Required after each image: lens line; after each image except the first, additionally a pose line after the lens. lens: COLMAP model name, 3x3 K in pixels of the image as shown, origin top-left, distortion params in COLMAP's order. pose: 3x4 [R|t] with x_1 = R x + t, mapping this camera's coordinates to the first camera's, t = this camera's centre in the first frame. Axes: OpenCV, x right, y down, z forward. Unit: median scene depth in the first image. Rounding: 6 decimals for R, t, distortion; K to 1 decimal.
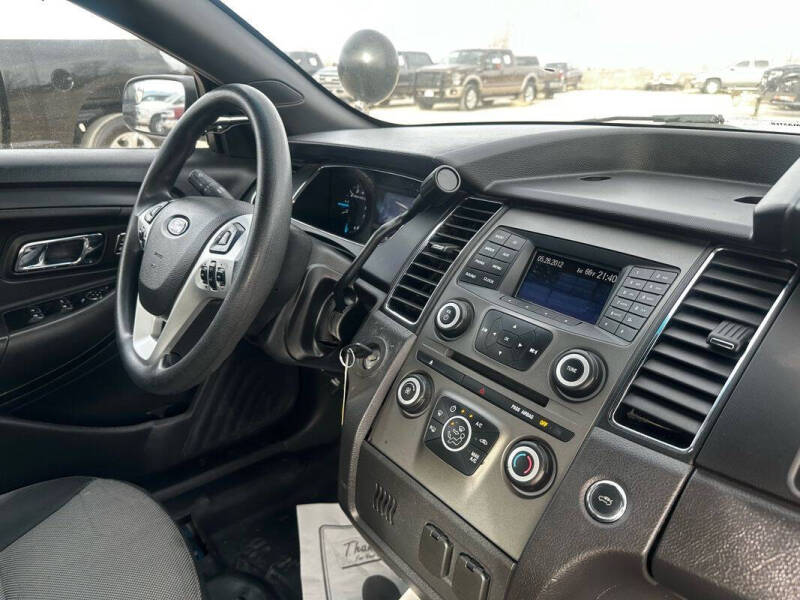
lens RADIAL K [[554.6, 0, 396.5], [0, 554.6, 295.7], [0, 0, 1]] dist [0.011977, -0.026846]
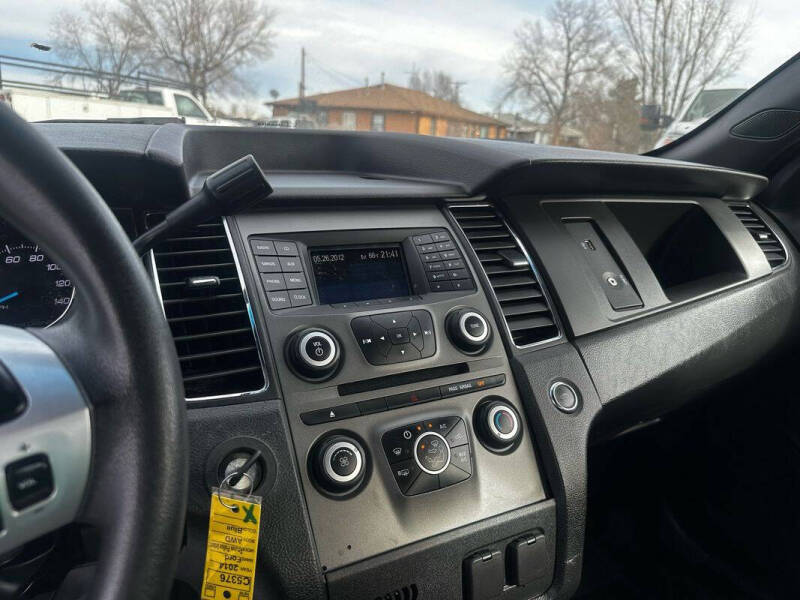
lens RADIAL K [[554.6, 0, 404.5], [0, 554.6, 296.0], [0, 0, 1]] dist [0.011977, -0.026846]
pose [[0.162198, -0.259037, 0.952151, -0.547525], [0.303885, 0.931144, 0.201556, -0.138795], [-0.938800, 0.256653, 0.229747, 0.635175]]
